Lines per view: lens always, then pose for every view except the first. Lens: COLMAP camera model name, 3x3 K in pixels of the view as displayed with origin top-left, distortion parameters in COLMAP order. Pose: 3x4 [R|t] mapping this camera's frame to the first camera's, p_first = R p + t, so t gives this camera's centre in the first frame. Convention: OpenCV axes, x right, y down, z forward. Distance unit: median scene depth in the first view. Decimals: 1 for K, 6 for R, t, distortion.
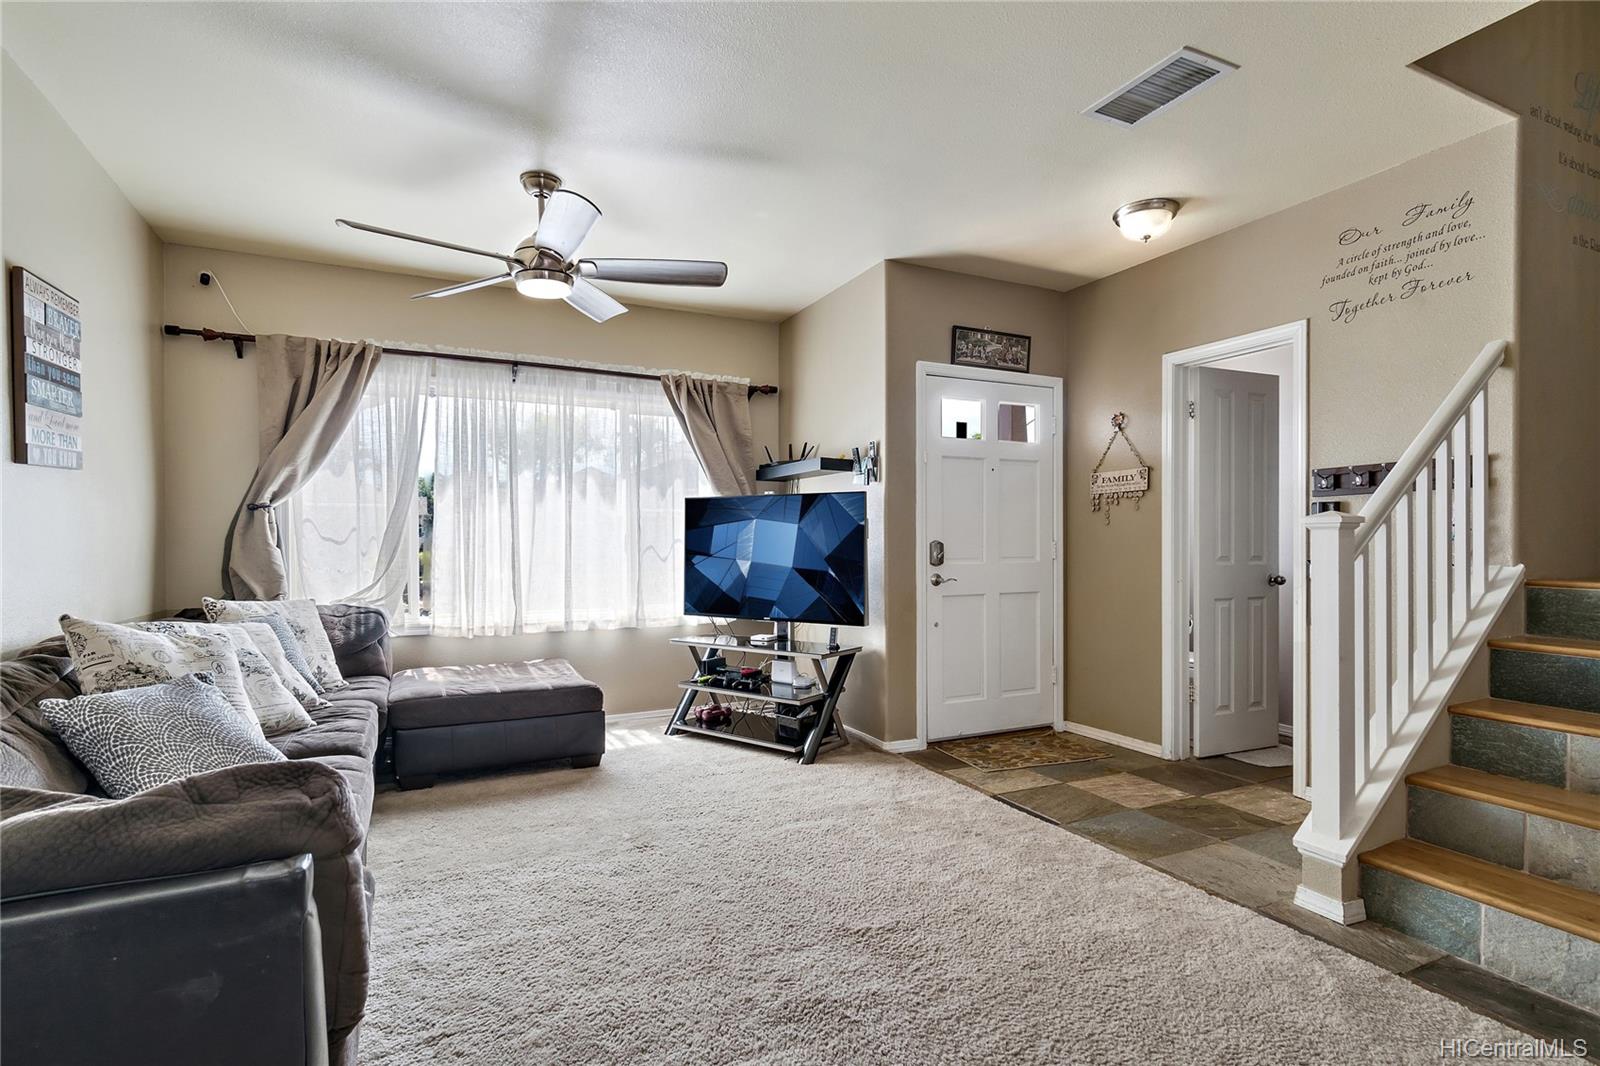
lens RADIAL K [[787.6, 0, 800.0], [0, 787.6, 533.0], [0, 0, 1]] dist [0.002348, 0.000254]
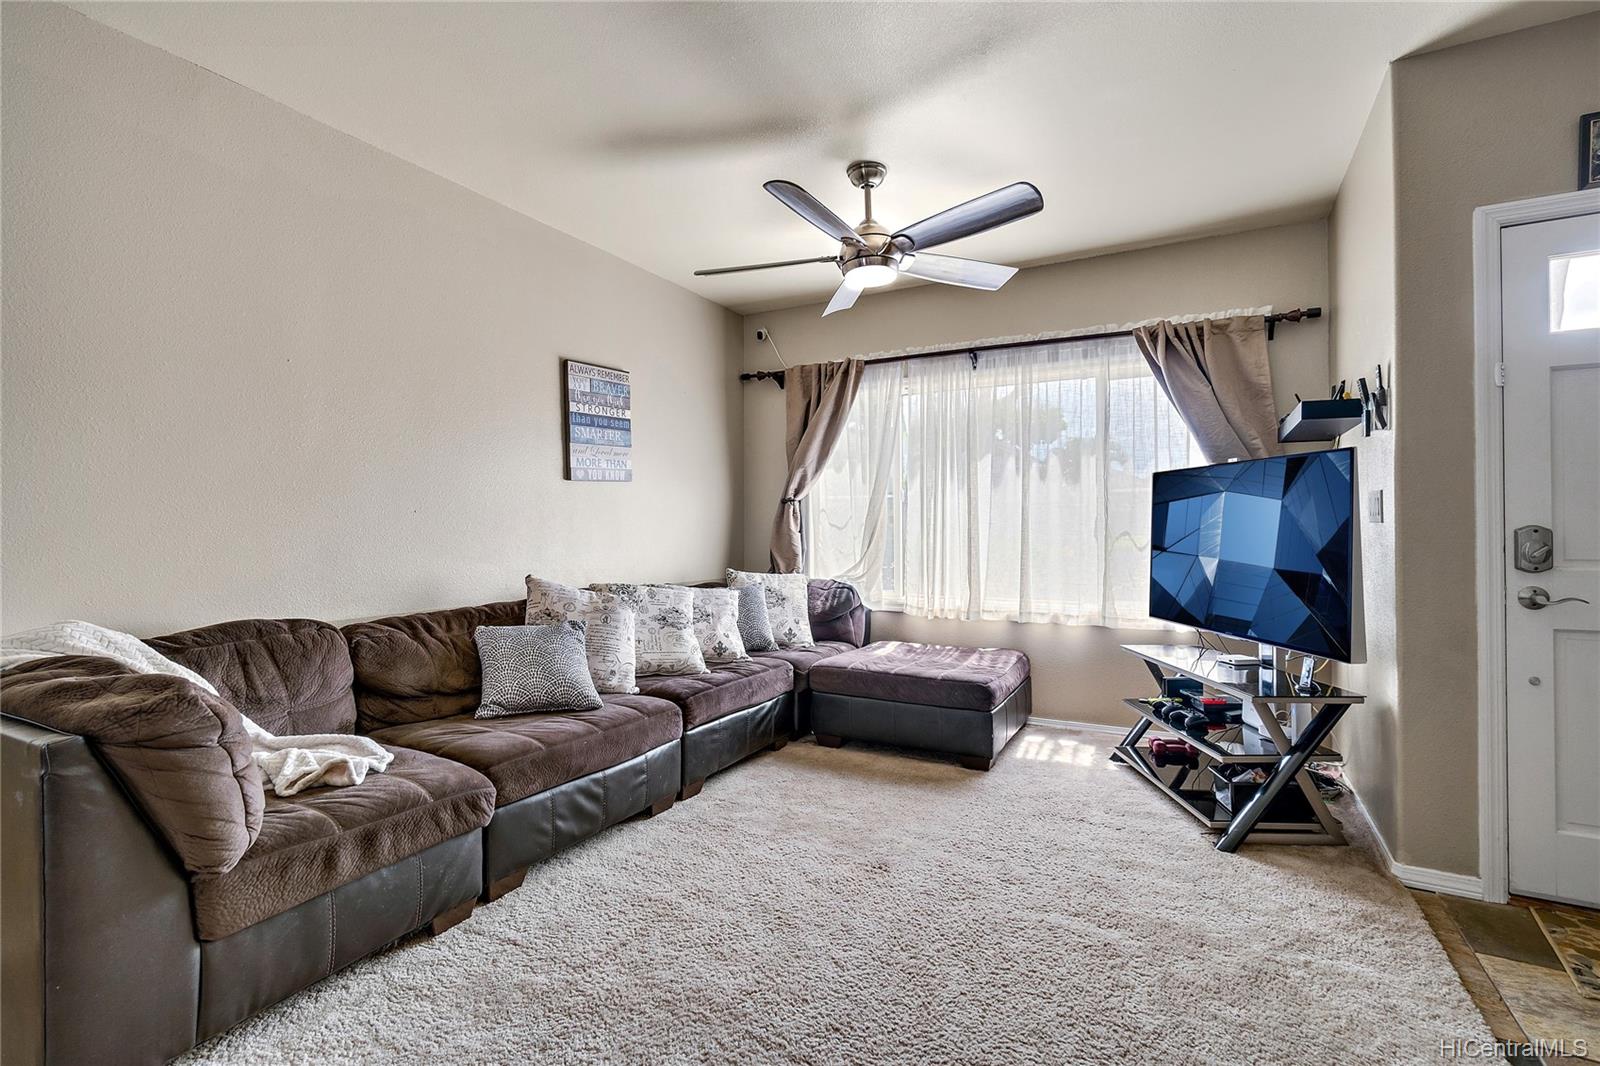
lens RADIAL K [[738.9, 0, 800.1], [0, 738.9, 512.8], [0, 0, 1]] dist [-0.001436, -0.000144]
pose [[0.572774, -0.016089, -0.819555, 0.308333], [0.011061, 0.999868, -0.011899, 0.001196], [0.819638, -0.002249, 0.572877, 0.303607]]
